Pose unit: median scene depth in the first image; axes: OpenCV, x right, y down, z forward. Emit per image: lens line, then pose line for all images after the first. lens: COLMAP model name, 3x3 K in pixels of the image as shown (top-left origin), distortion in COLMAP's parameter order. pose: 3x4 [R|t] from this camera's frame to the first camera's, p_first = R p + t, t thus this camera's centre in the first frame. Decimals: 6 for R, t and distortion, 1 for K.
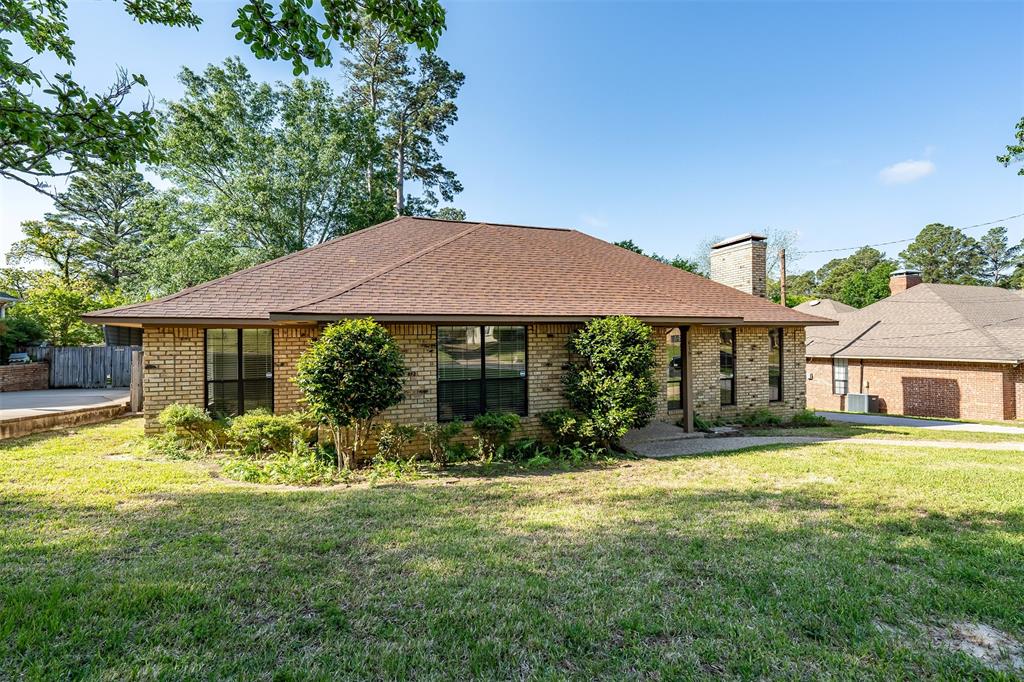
lens RADIAL K [[448.4, 0, 513.4], [0, 448.4, 339.3], [0, 0, 1]] dist [0.001229, 0.000696]
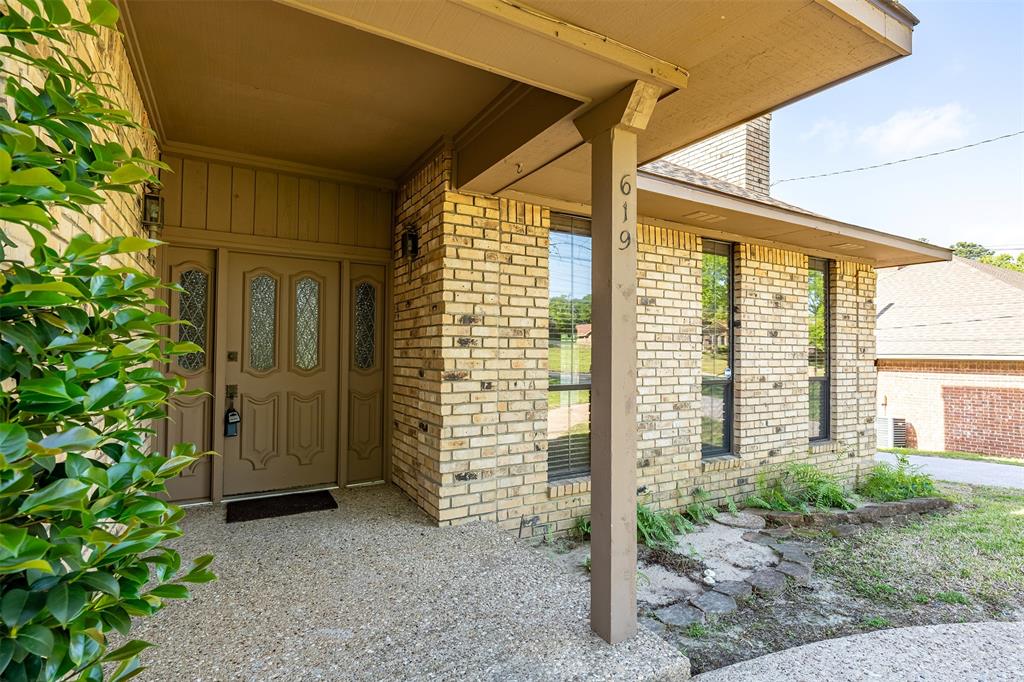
lens RADIAL K [[519.1, 0, 518.0], [0, 519.1, 341.1], [0, 0, 1]] dist [0.001477, 0.000095]
pose [[0.981693, 0.024141, 0.188933, 0.168938], [-0.021002, 0.999606, -0.018597, 0.046589], [-0.189308, 0.014288, 0.981814, 0.436285]]
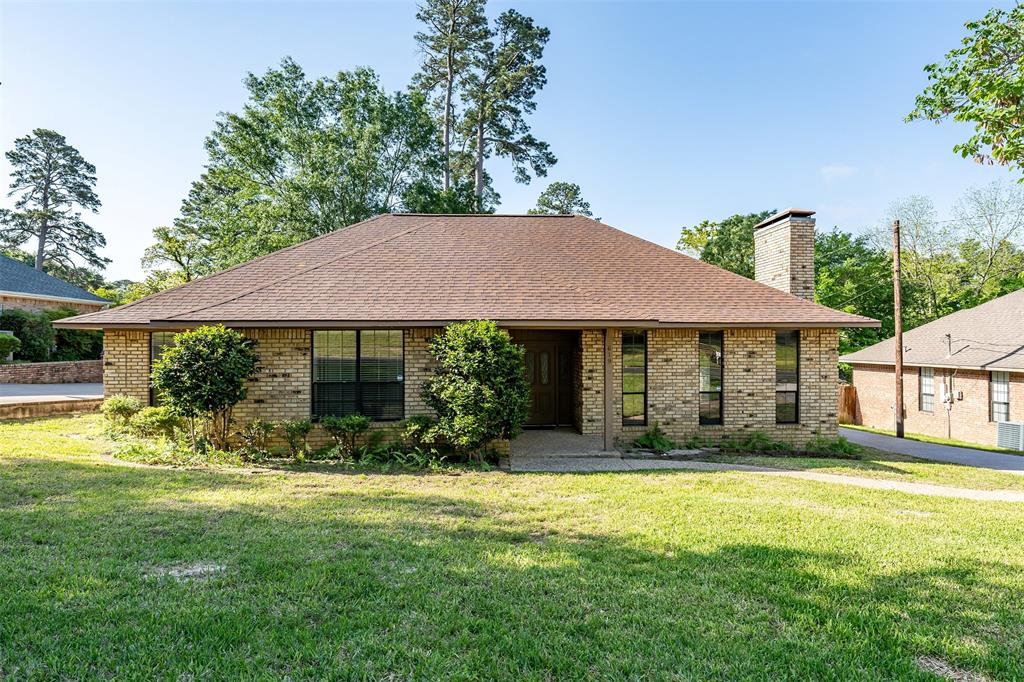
lens RADIAL K [[544.3, 0, 512.2], [0, 544.3, 339.8], [0, 0, 1]] dist [0.003441, 0.002787]
pose [[0.957541, 0.007444, -0.288202, 0.290889], [-0.006090, 0.999966, 0.005594, -0.007991], [0.288234, -0.003601, 0.957553, -0.040968]]
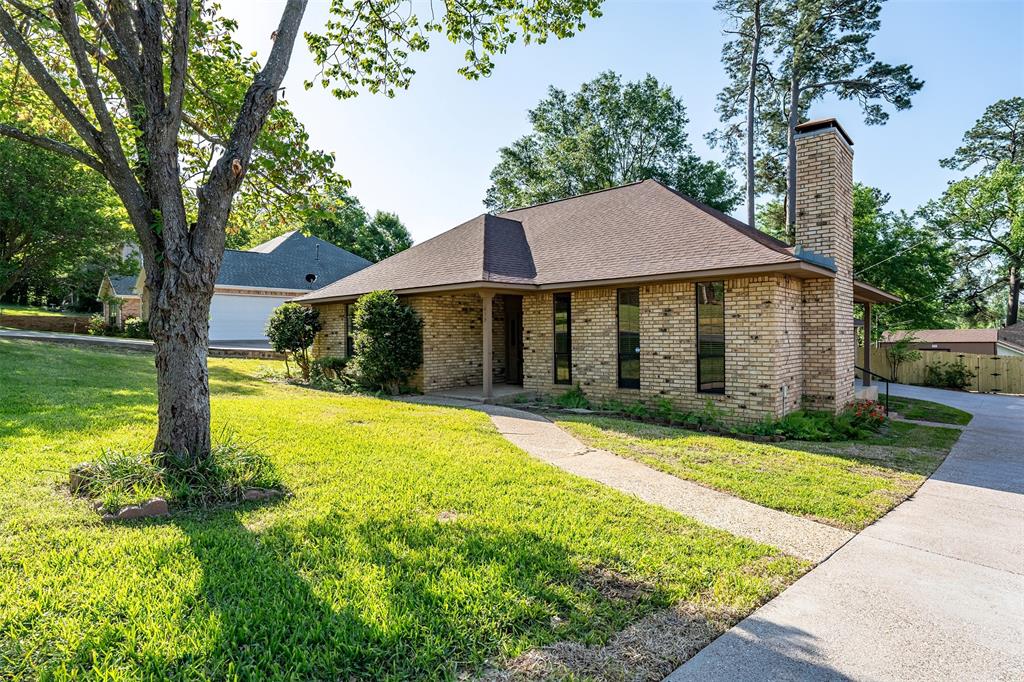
lens RADIAL K [[544.3, 0, 516.6], [0, 544.3, 335.9], [0, 0, 1]] dist [0.003441, 0.002787]
pose [[0.474323, 0.008521, -0.880310, 0.847349], [0.010947, 0.999819, 0.015575, 0.028313], [0.880283, -0.017024, 0.474144, 0.270701]]
